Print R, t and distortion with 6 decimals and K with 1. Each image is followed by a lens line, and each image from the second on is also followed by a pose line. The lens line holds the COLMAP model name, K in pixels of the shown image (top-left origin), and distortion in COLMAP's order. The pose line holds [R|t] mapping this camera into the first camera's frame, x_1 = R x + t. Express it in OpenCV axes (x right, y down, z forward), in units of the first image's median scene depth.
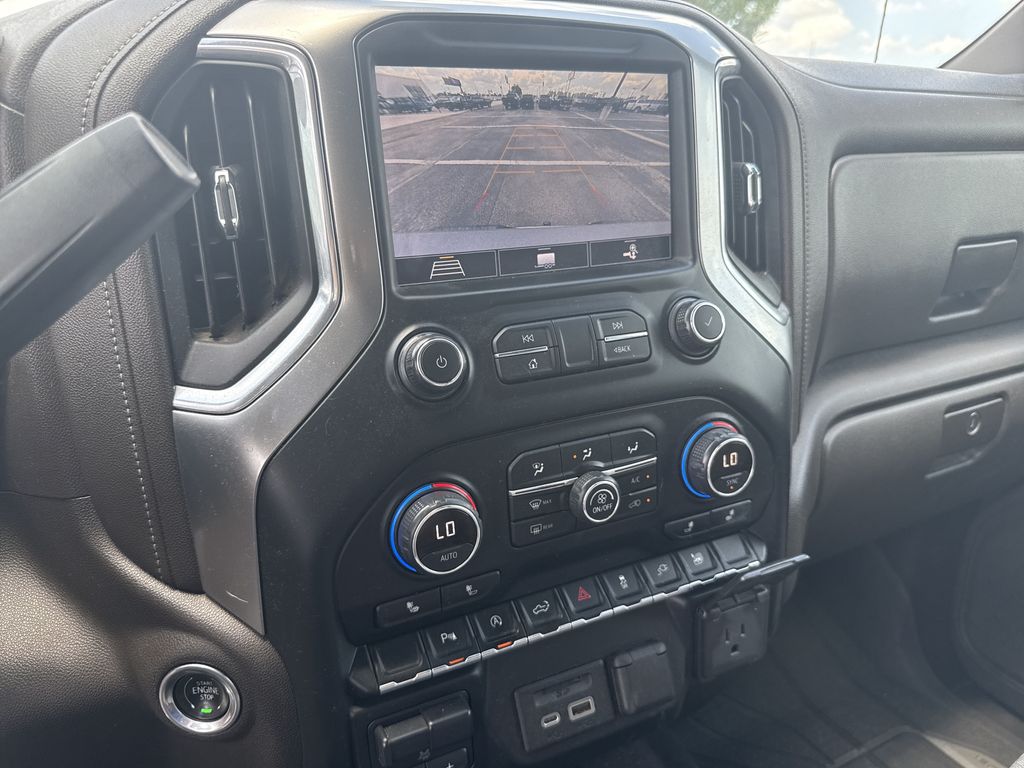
lens RADIAL K [[871.6, 0, 512.0], [0, 871.6, 384.0], [0, 0, 1]] dist [-0.004538, -0.004459]
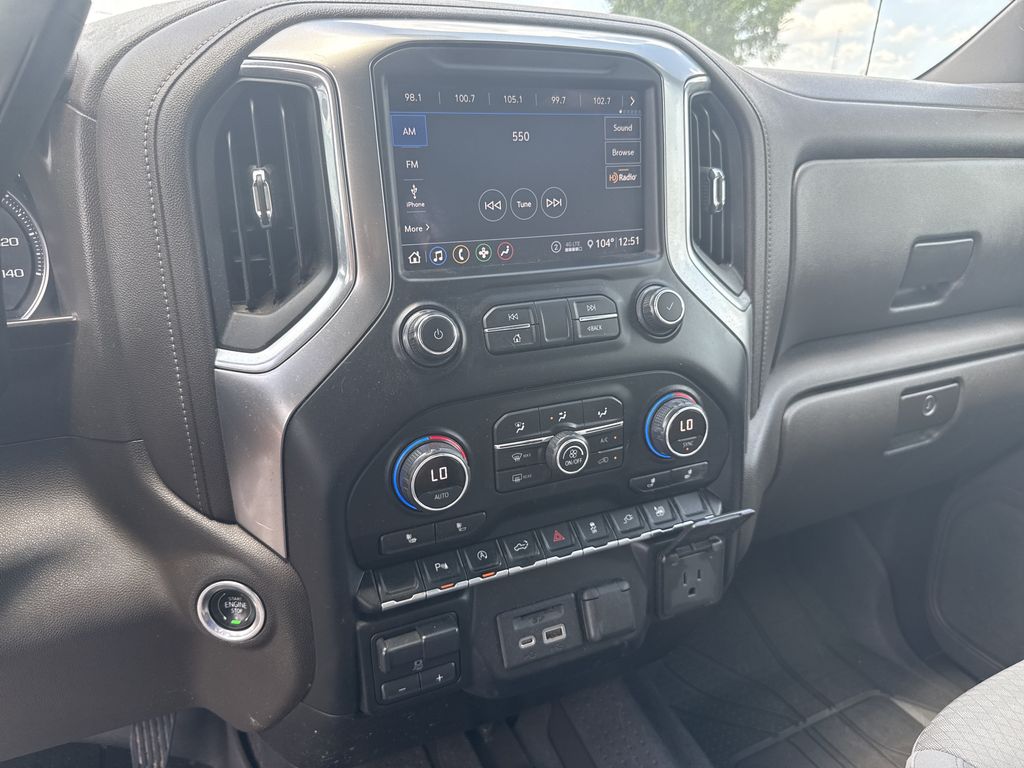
lens RADIAL K [[845.4, 0, 512.0], [0, 845.4, 384.0], [0, 0, 1]] dist [0.080610, -0.137261]
pose [[0.999537, 0.024311, -0.018300, 0.036603], [-0.023947, 0.999517, 0.019809, 0.015023], [0.018773, -0.019362, 0.999636, -0.142602]]
